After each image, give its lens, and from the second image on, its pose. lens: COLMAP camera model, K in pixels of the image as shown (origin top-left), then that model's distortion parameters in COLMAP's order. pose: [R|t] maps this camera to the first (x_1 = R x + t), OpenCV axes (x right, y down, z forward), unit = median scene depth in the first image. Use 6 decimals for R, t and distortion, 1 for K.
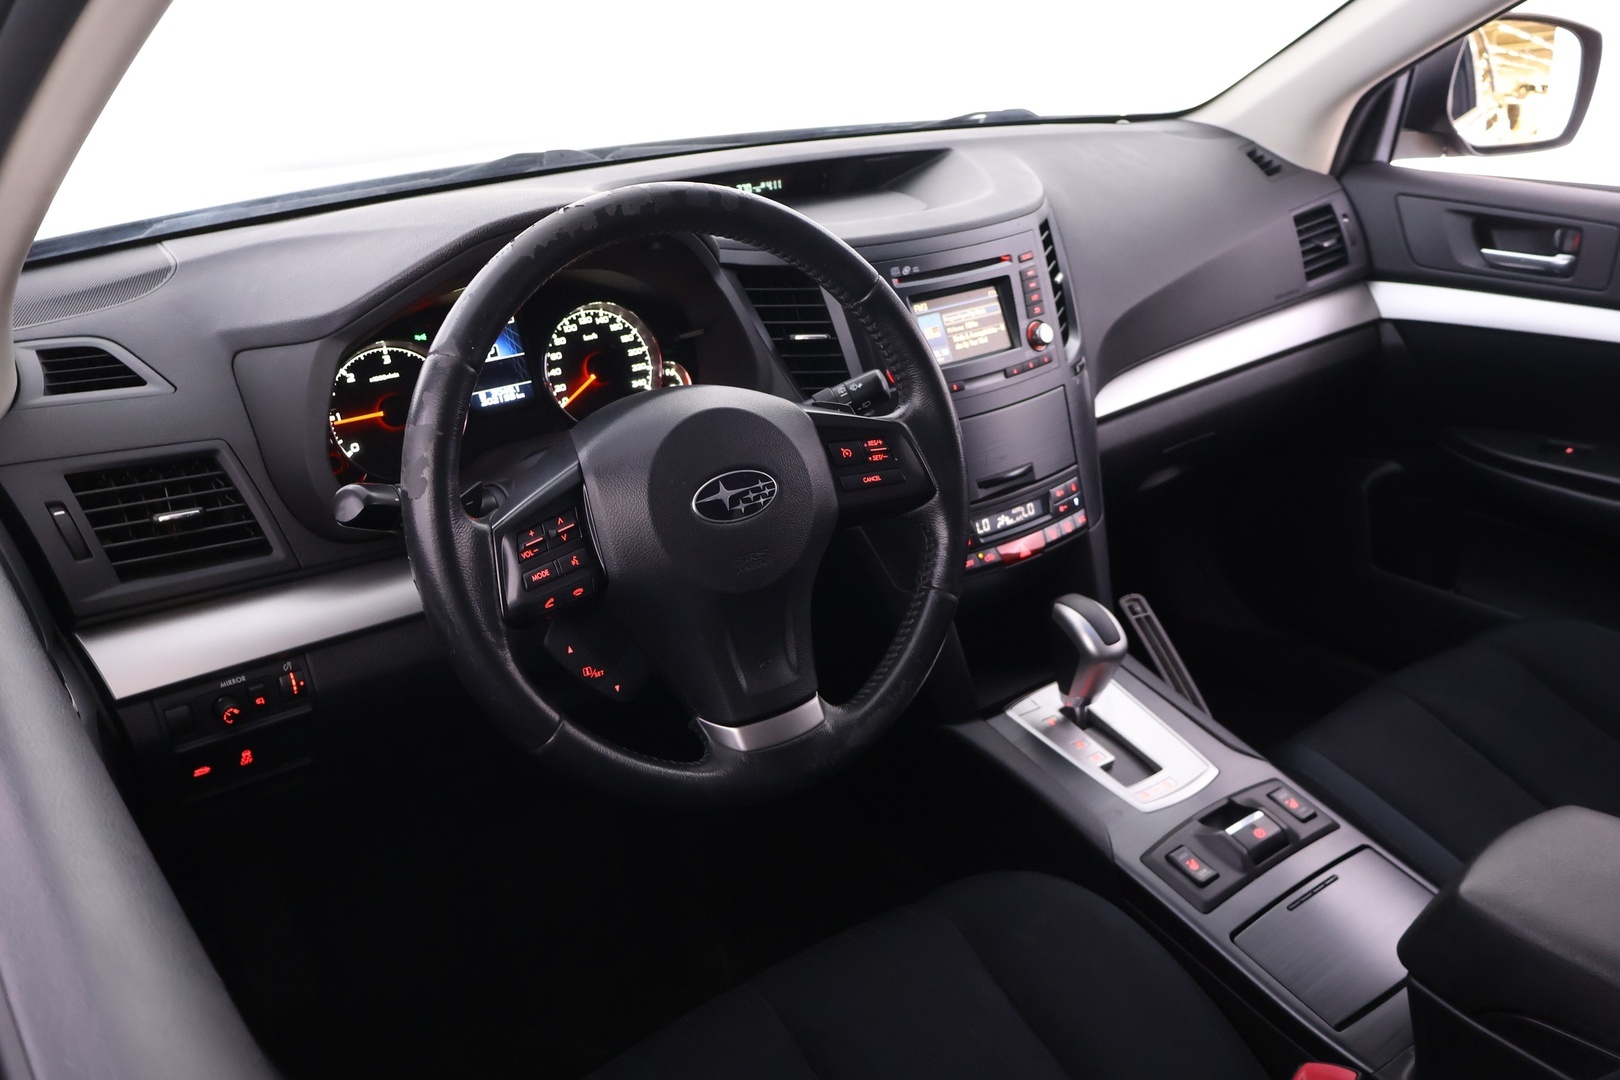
lens RADIAL K [[1413.7, 0, 810.0], [0, 1413.7, 540.0], [0, 0, 1]] dist [-0.002223, -0.001898]
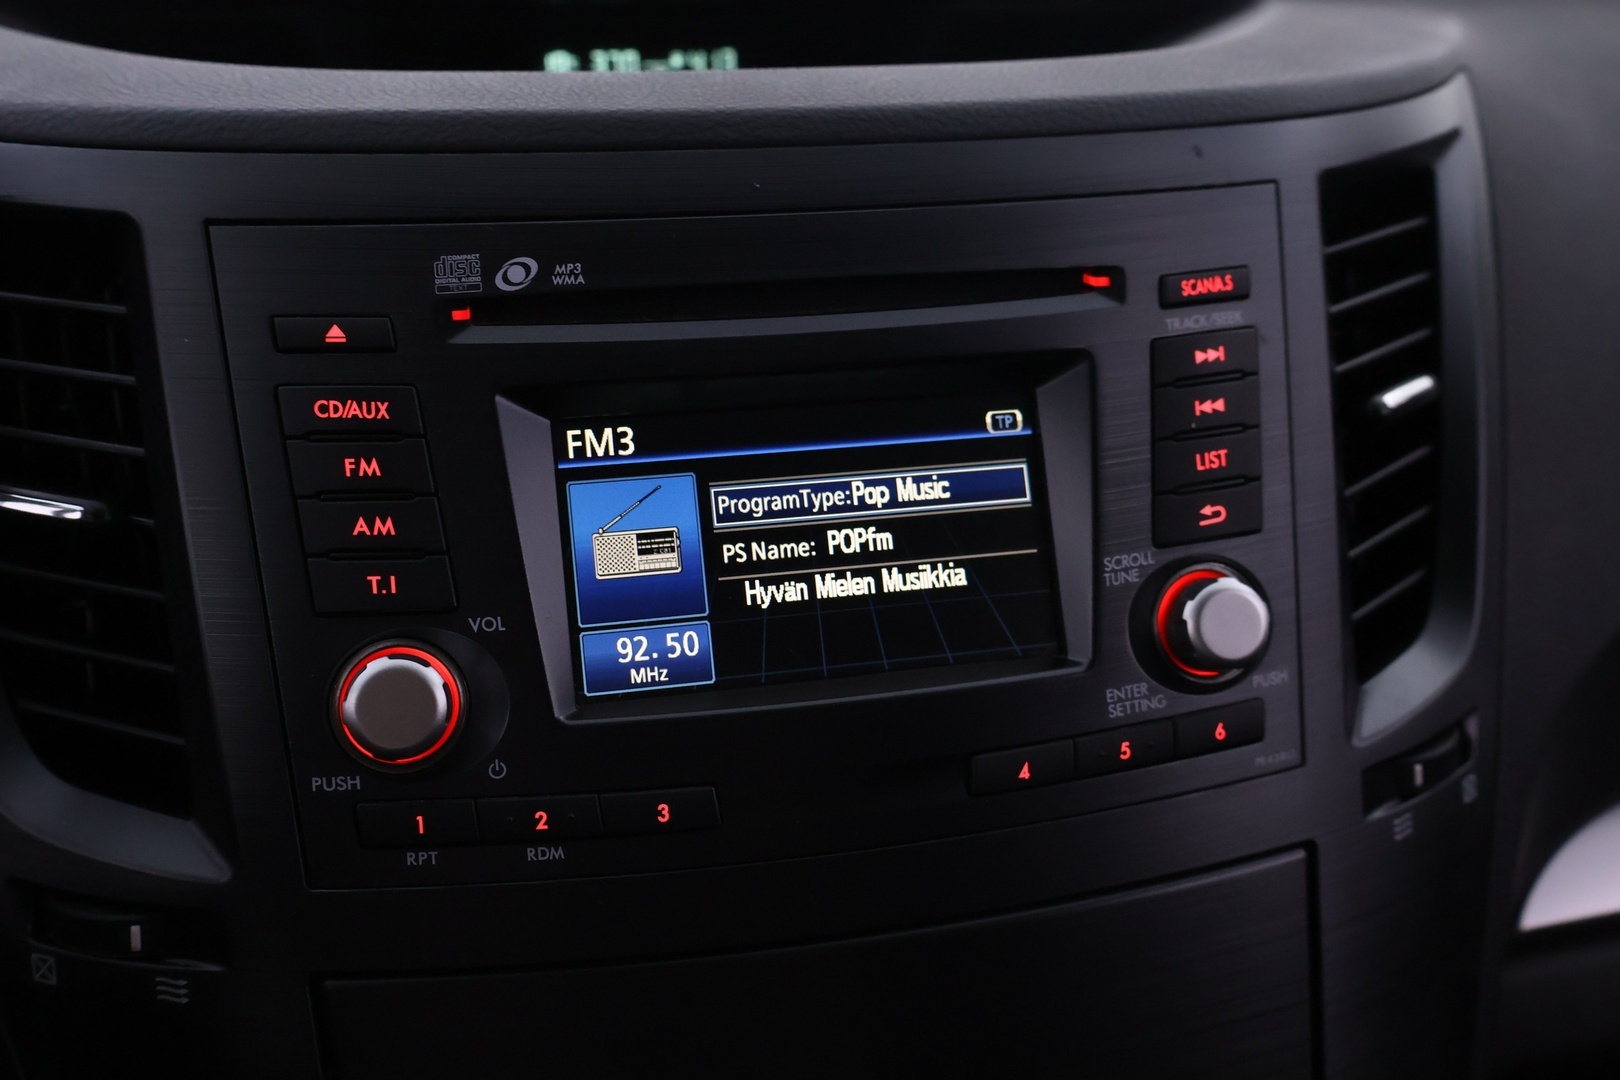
lens RADIAL K [[1550.5, 0, 810.0], [0, 1550.5, 540.0], [0, 0, 1]] dist [-0.005510, -0.003329]
pose [[0.905978, 0.139635, -0.399631, 0.212771], [-0.171392, 0.984190, -0.044666, -0.141723], [0.387076, 0.108960, 0.915587, 0.774290]]
